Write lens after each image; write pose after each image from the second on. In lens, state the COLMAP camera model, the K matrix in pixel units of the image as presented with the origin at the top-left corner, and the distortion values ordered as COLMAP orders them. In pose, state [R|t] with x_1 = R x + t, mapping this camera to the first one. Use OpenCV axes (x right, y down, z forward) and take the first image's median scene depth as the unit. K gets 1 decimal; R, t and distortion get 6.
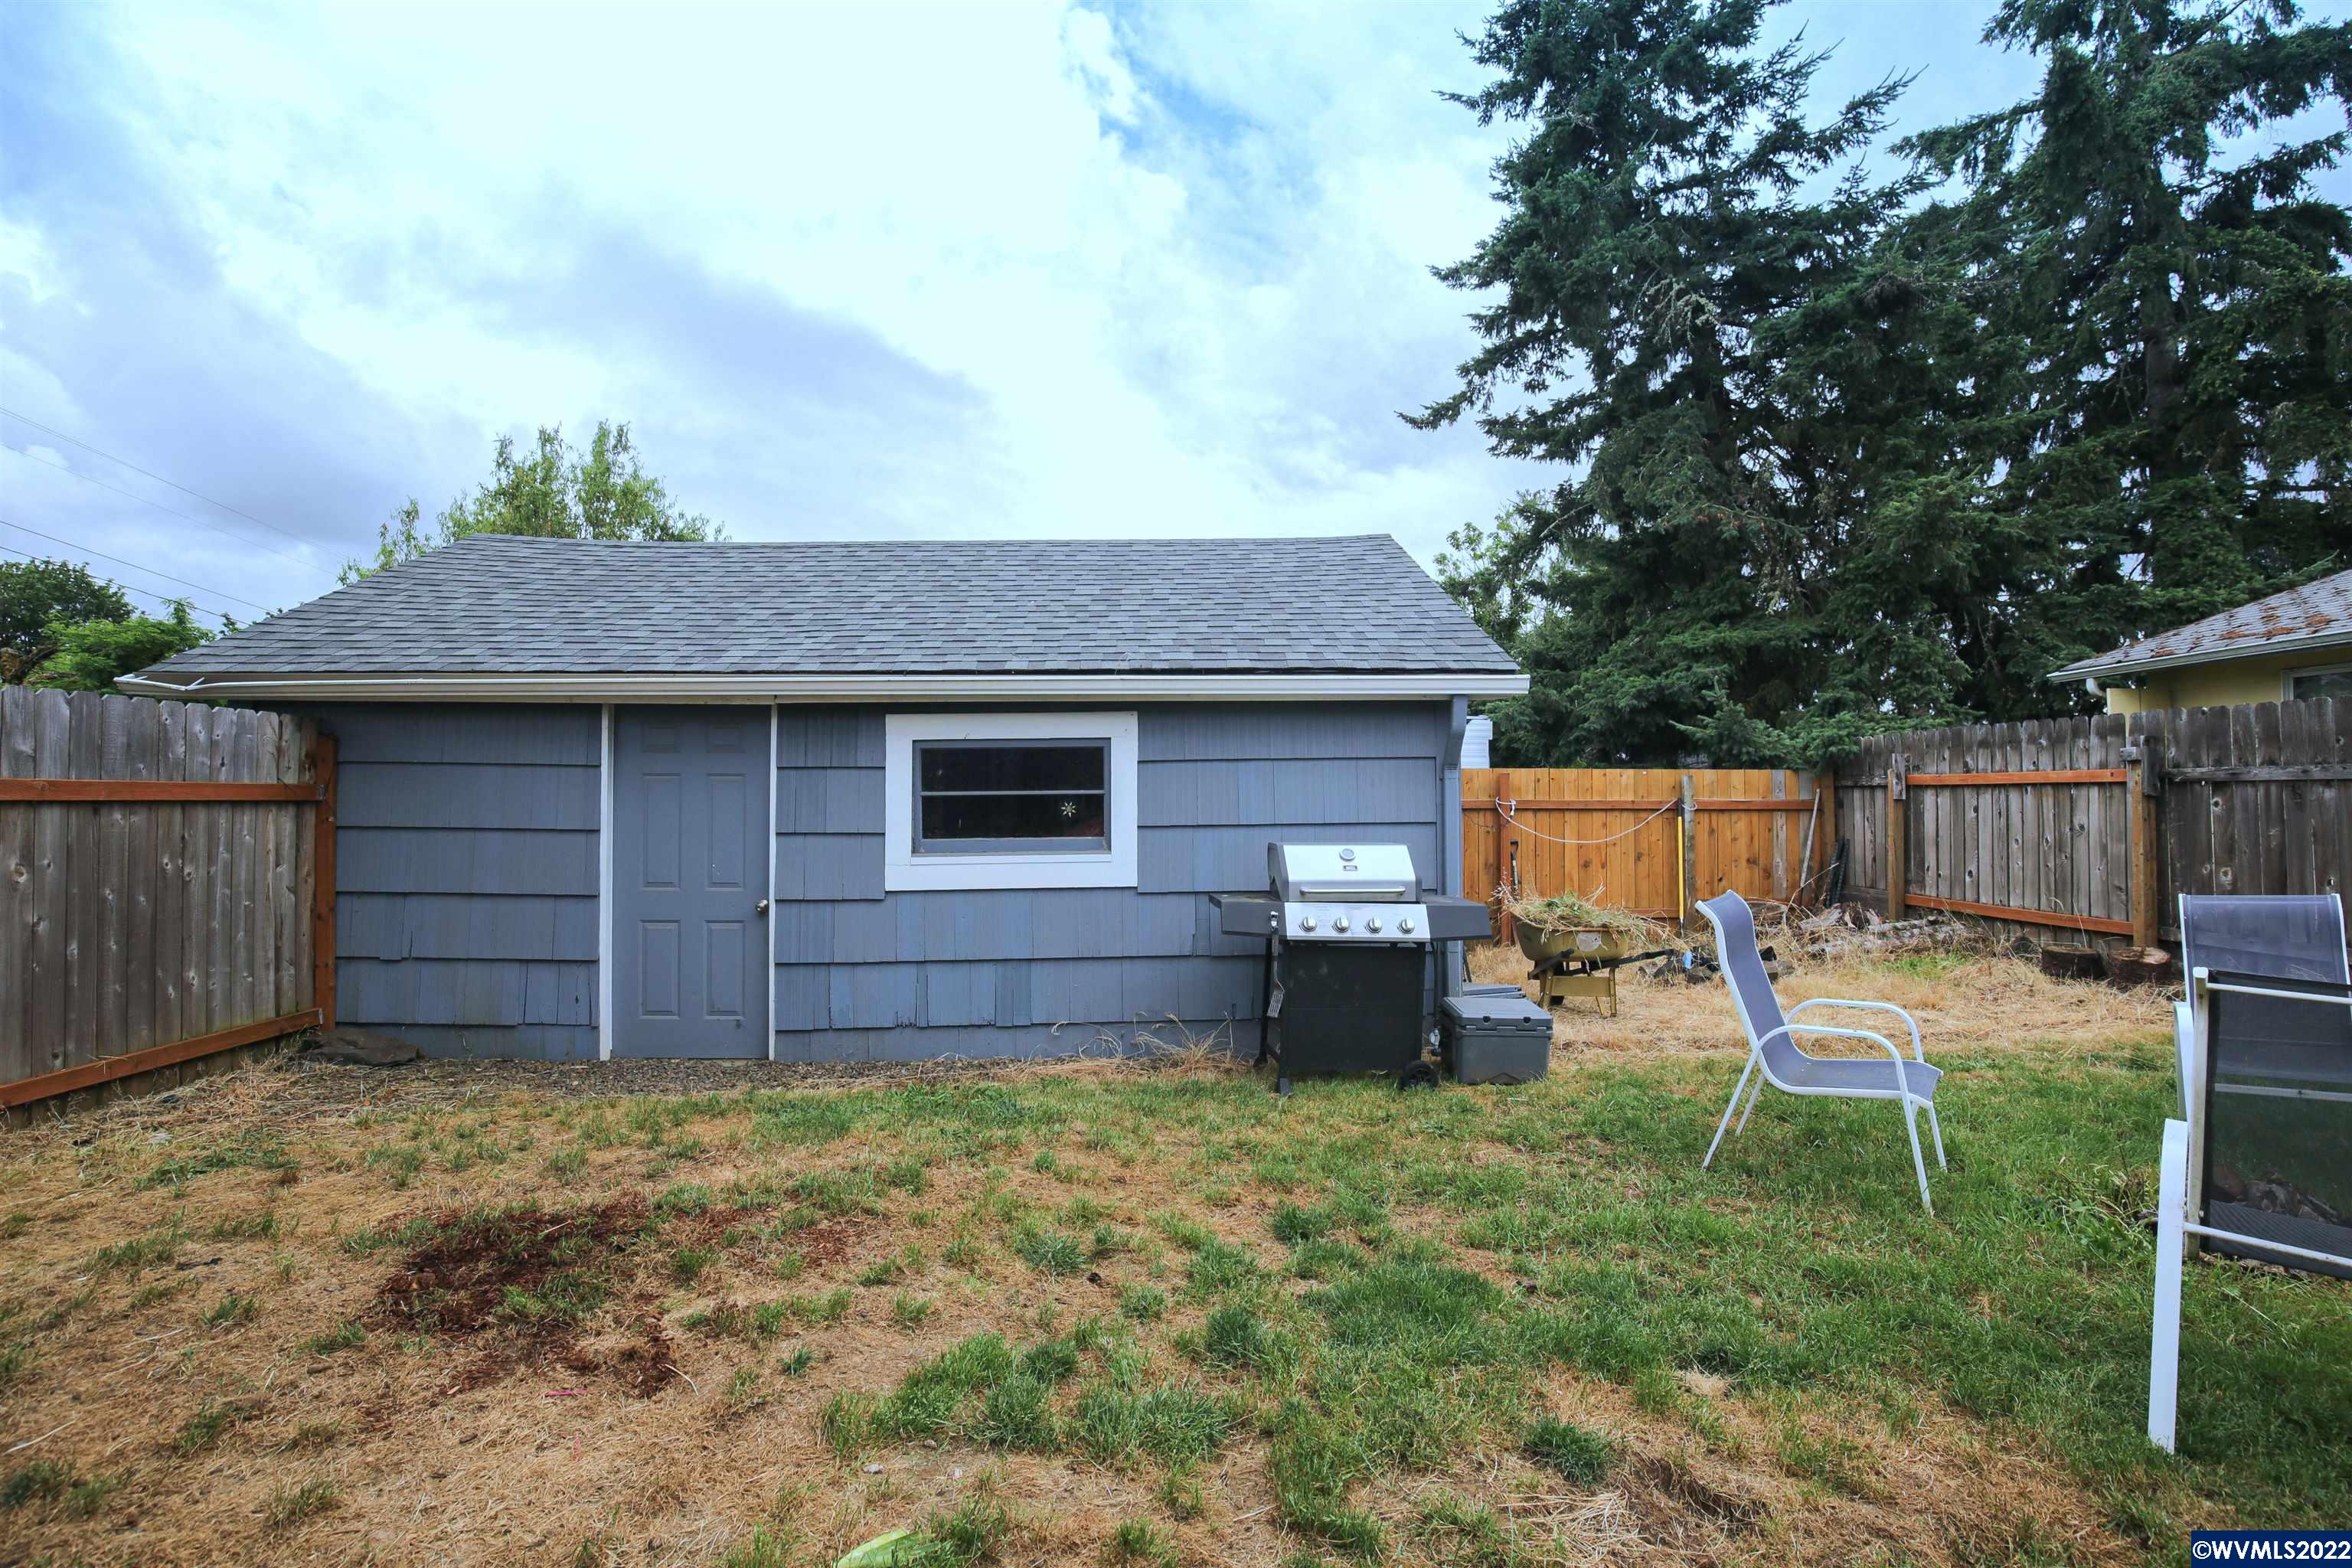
lens RADIAL K [[1086.1, 0, 1174.7], [0, 1086.1, 767.2], [0, 0, 1]] dist [-0.035924, 0.006717]
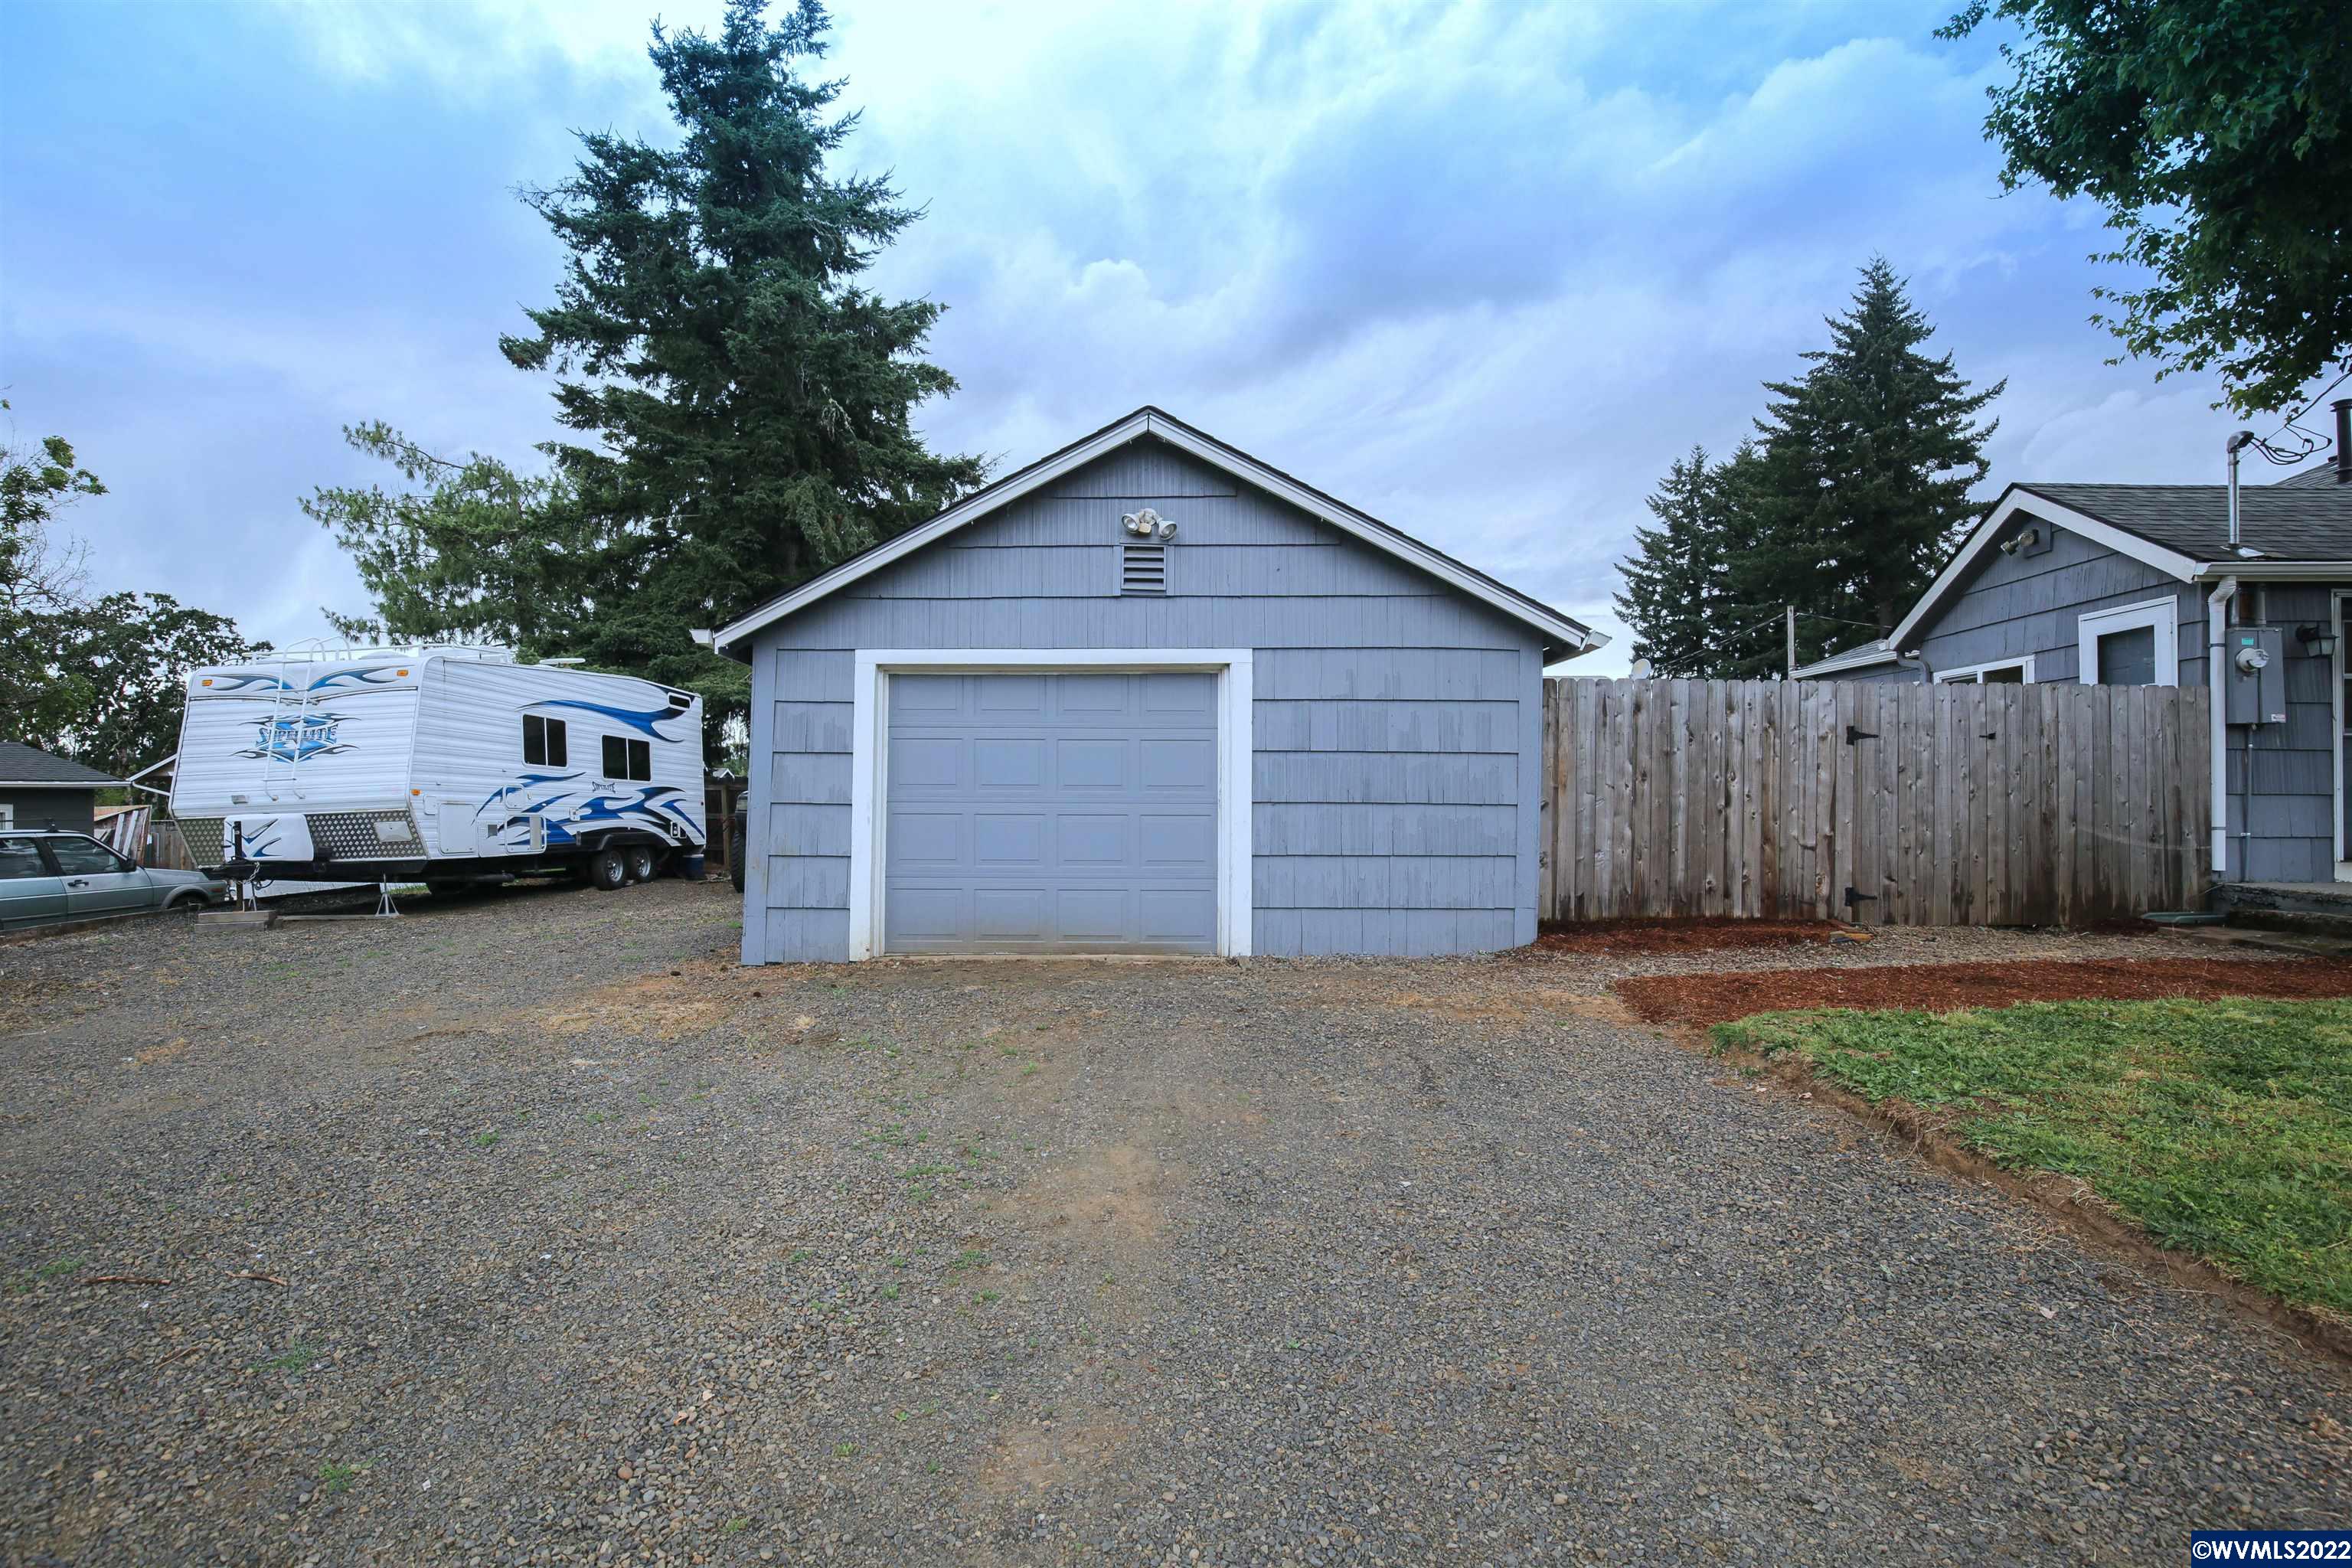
lens RADIAL K [[1065.0, 0, 1139.9], [0, 1065.0, 809.6], [0, 0, 1]] dist [-0.039057, 0.000756]
pose [[0.037909, -0.003356, 0.999276, -2.044305], [-0.040963, 0.999149, 0.004910, 0.121287], [-0.998441, -0.041119, 0.037739, 1.363406]]
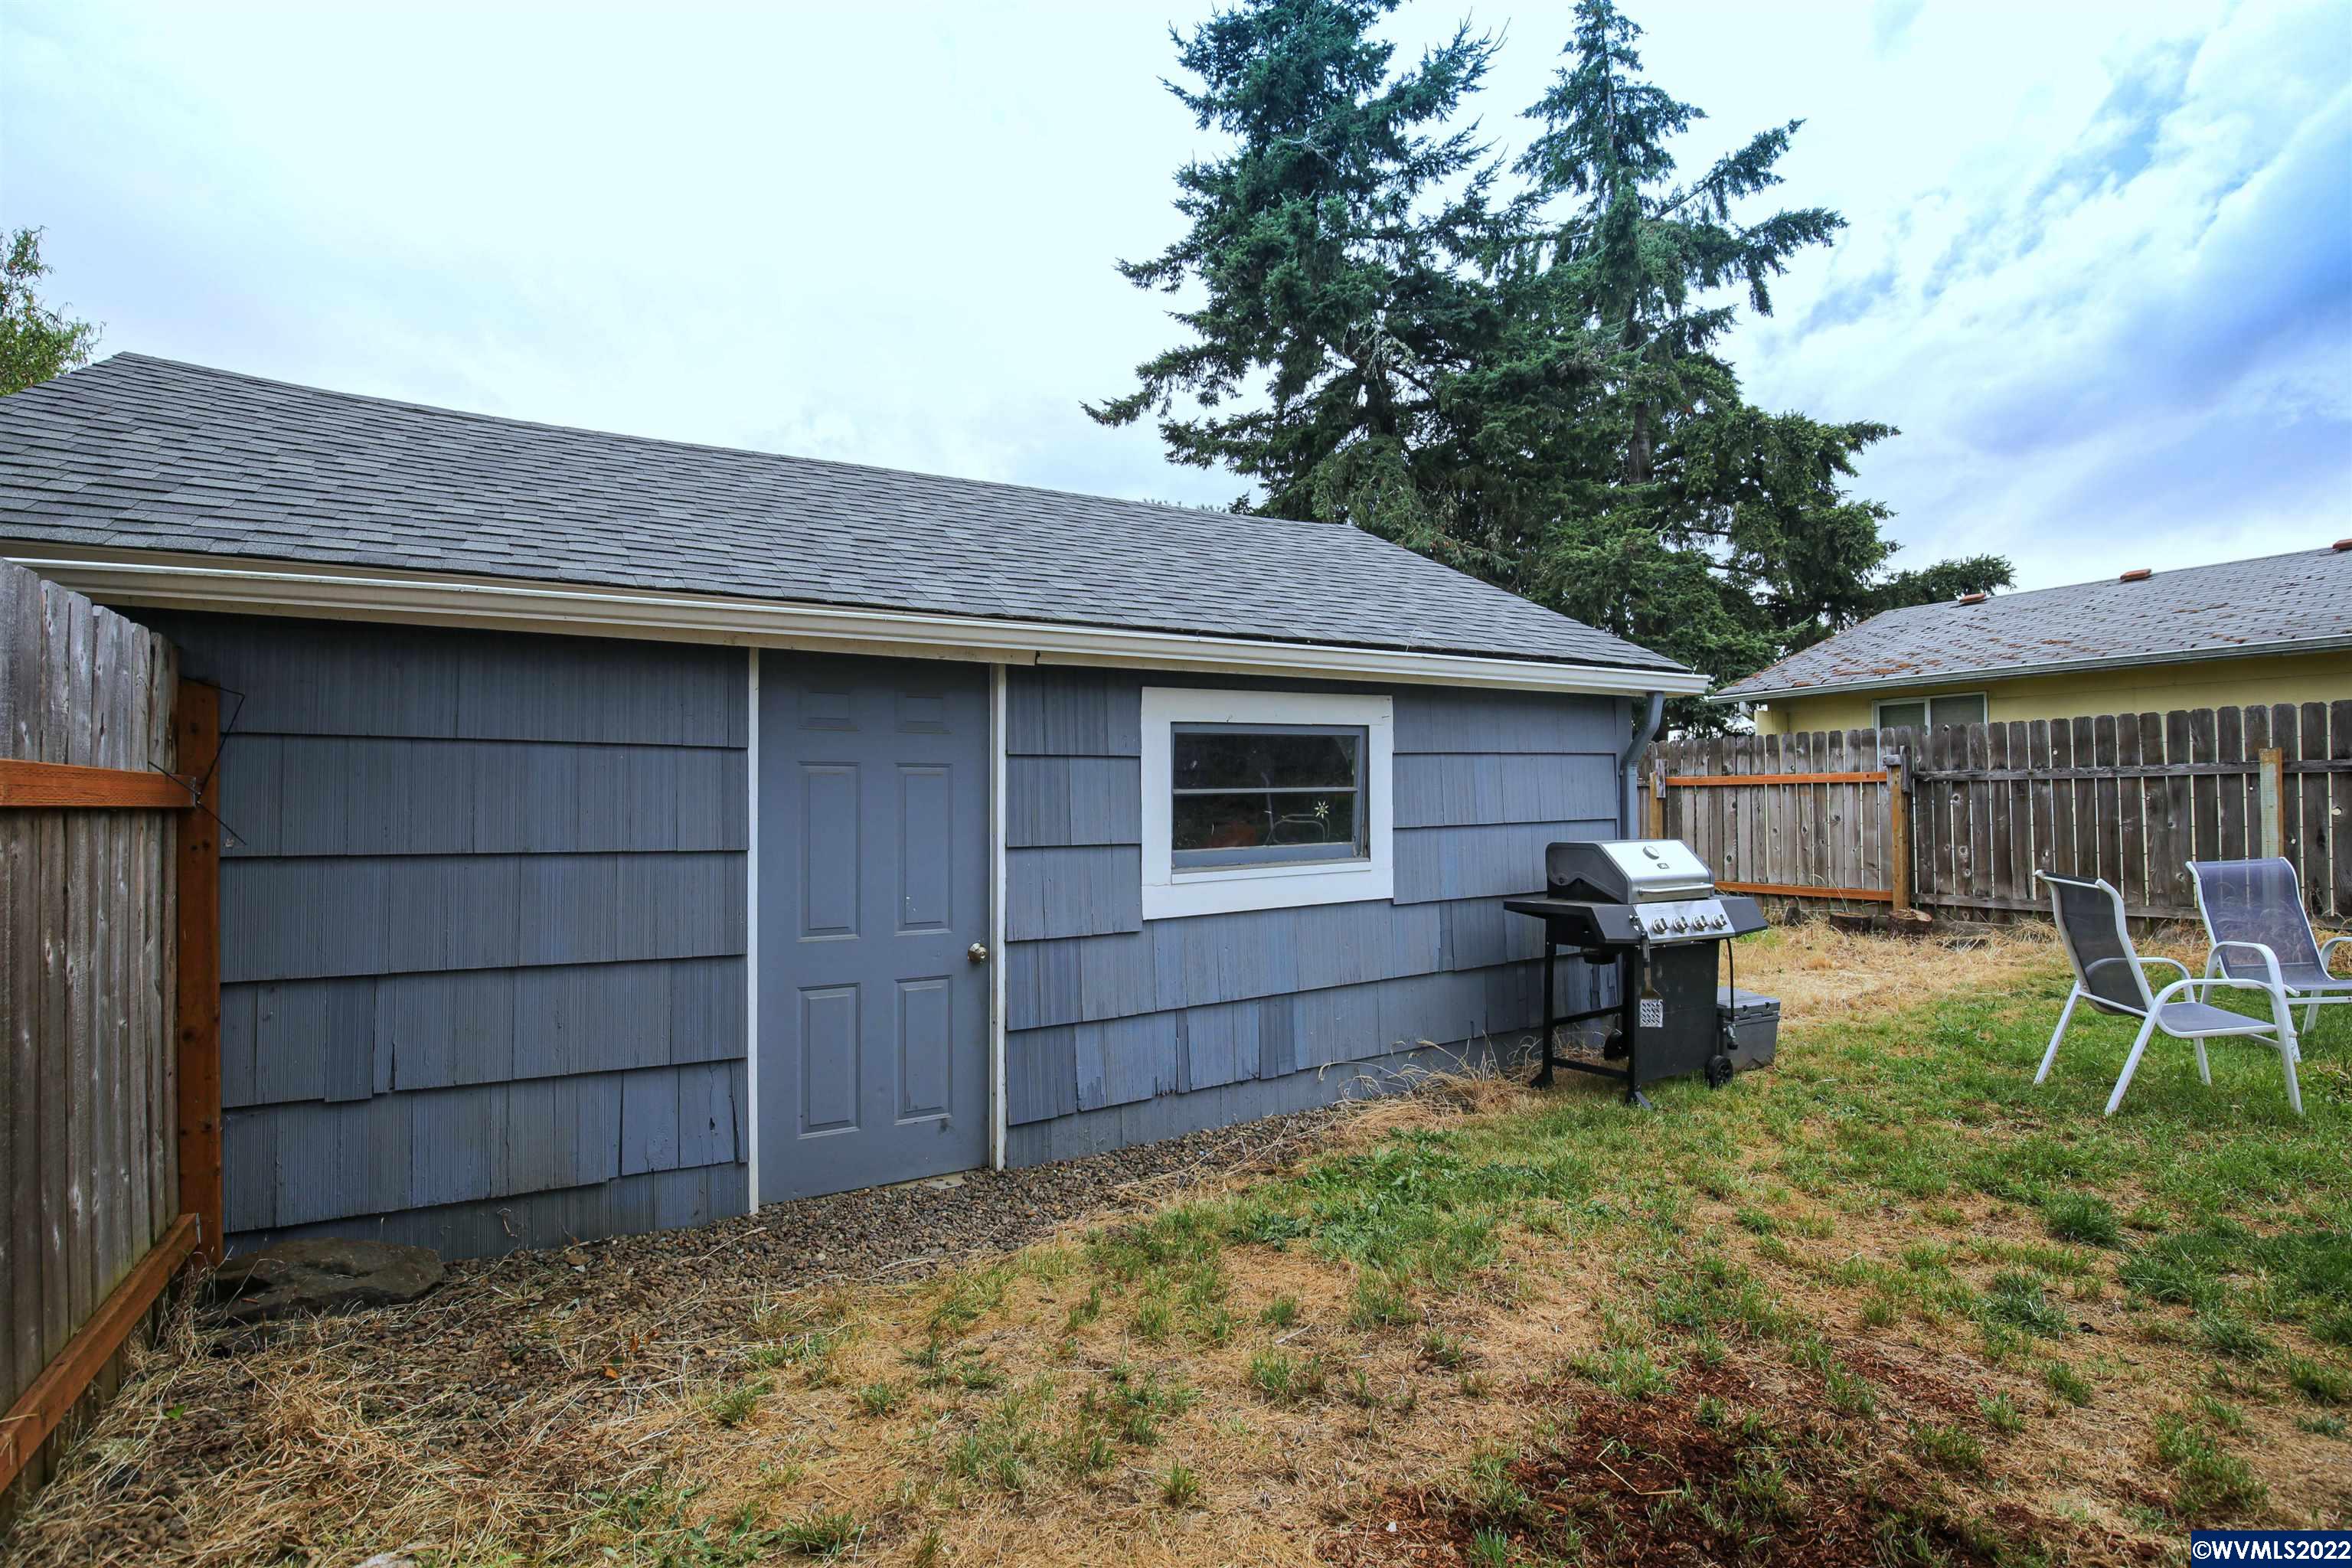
lens RADIAL K [[1096.8, 0, 1170.1], [0, 1096.8, 791.0], [0, 0, 1]] dist [-0.033862, 0.000087]
pose [[0.880873, -0.002585, 0.473346, -0.604432], [-0.004568, 0.999892, 0.013961, 0.013104], [-0.473331, -0.014460, 0.880766, 0.313564]]
